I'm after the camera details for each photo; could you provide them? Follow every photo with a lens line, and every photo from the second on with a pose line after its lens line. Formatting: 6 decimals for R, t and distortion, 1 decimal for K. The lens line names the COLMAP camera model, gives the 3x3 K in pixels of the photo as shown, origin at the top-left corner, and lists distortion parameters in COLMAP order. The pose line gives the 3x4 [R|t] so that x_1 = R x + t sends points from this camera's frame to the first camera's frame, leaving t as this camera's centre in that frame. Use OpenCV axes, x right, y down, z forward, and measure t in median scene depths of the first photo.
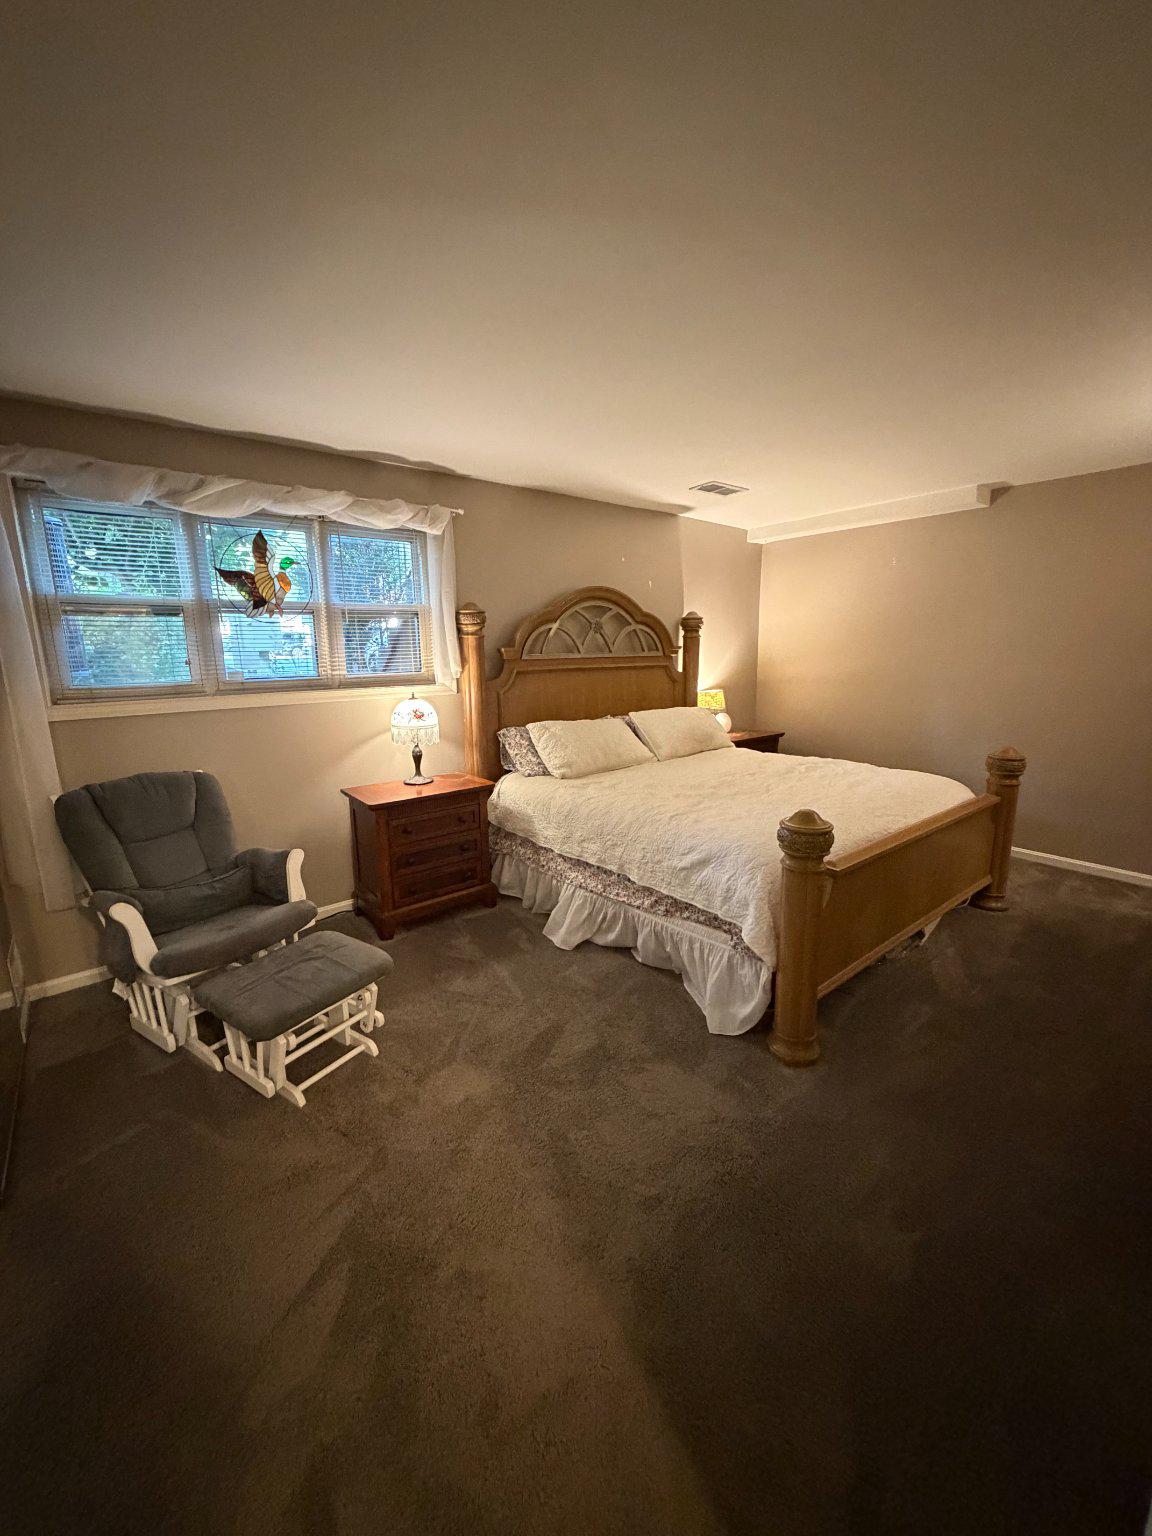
lens RADIAL K [[610.4, 0, 570.6], [0, 610.4, 762.0], [0, 0, 1]] dist [0.000422, 0.000767]
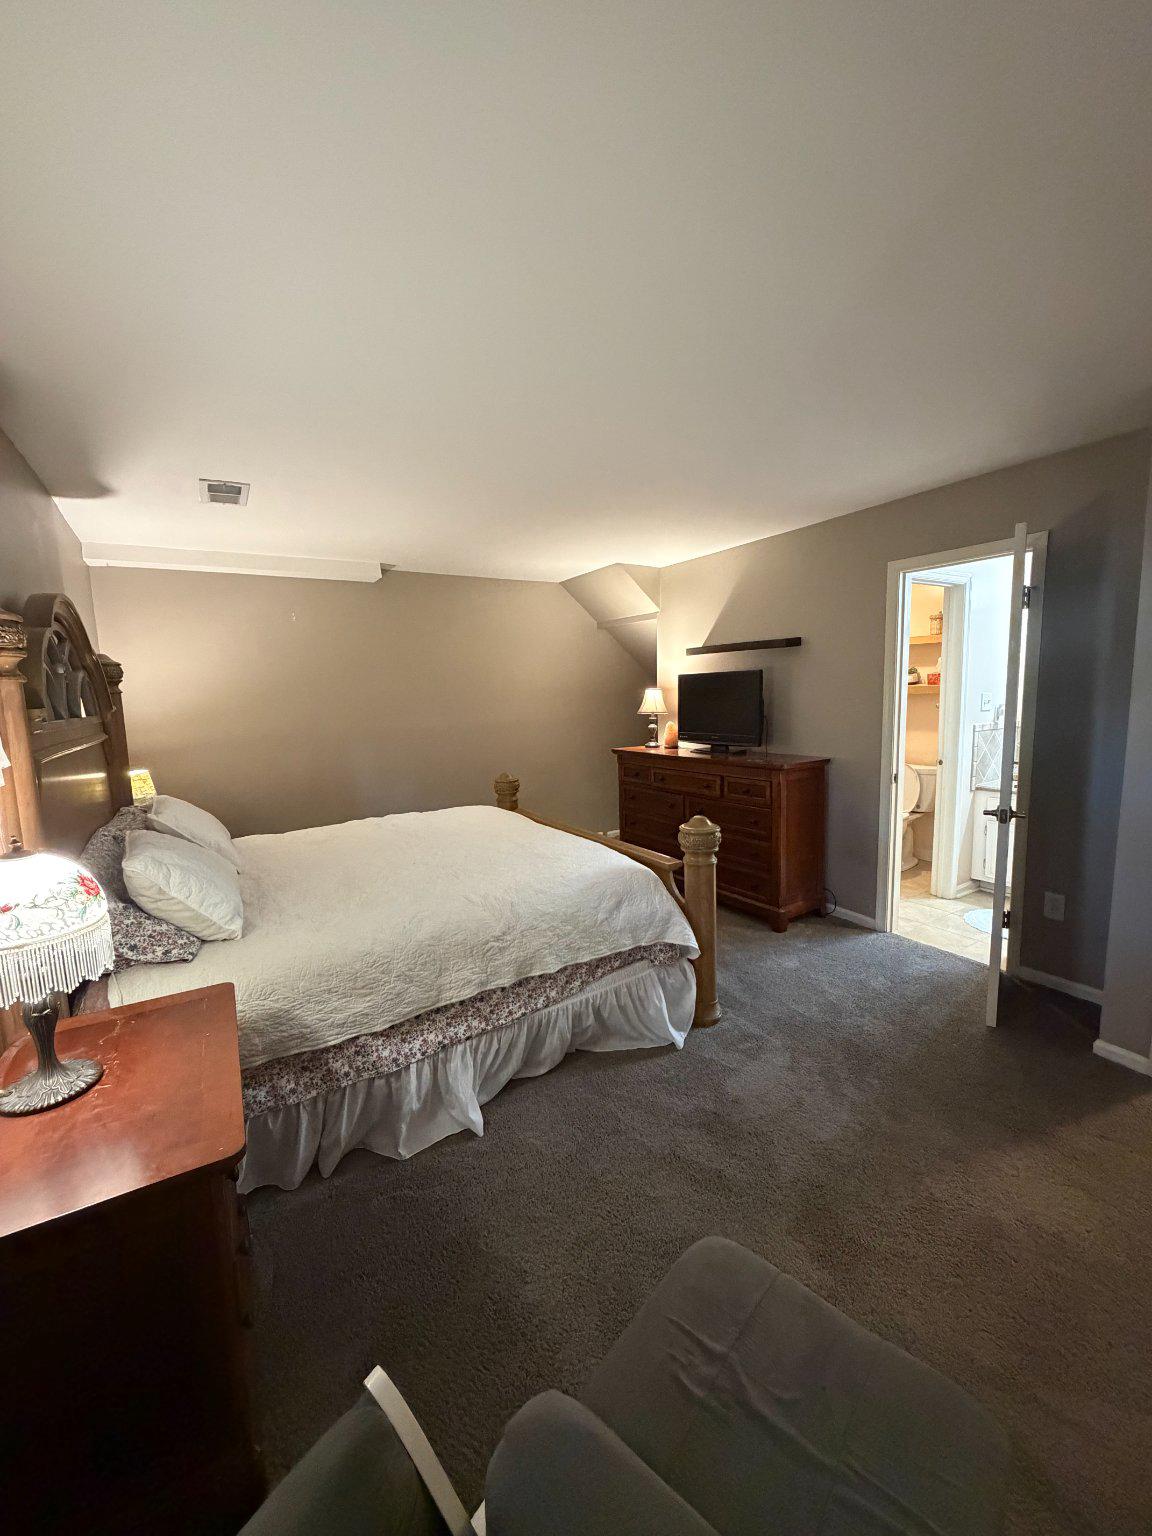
lens RADIAL K [[610.4, 0, 580.9], [0, 610.4, 765.0], [0, 0, 1]] dist [0.000422, 0.000767]
pose [[0.115894, -0.104617, 0.987737, -0.653844], [0.212692, 0.973985, 0.078205, -0.129642], [-0.970222, 0.201020, 0.135130, 0.768824]]
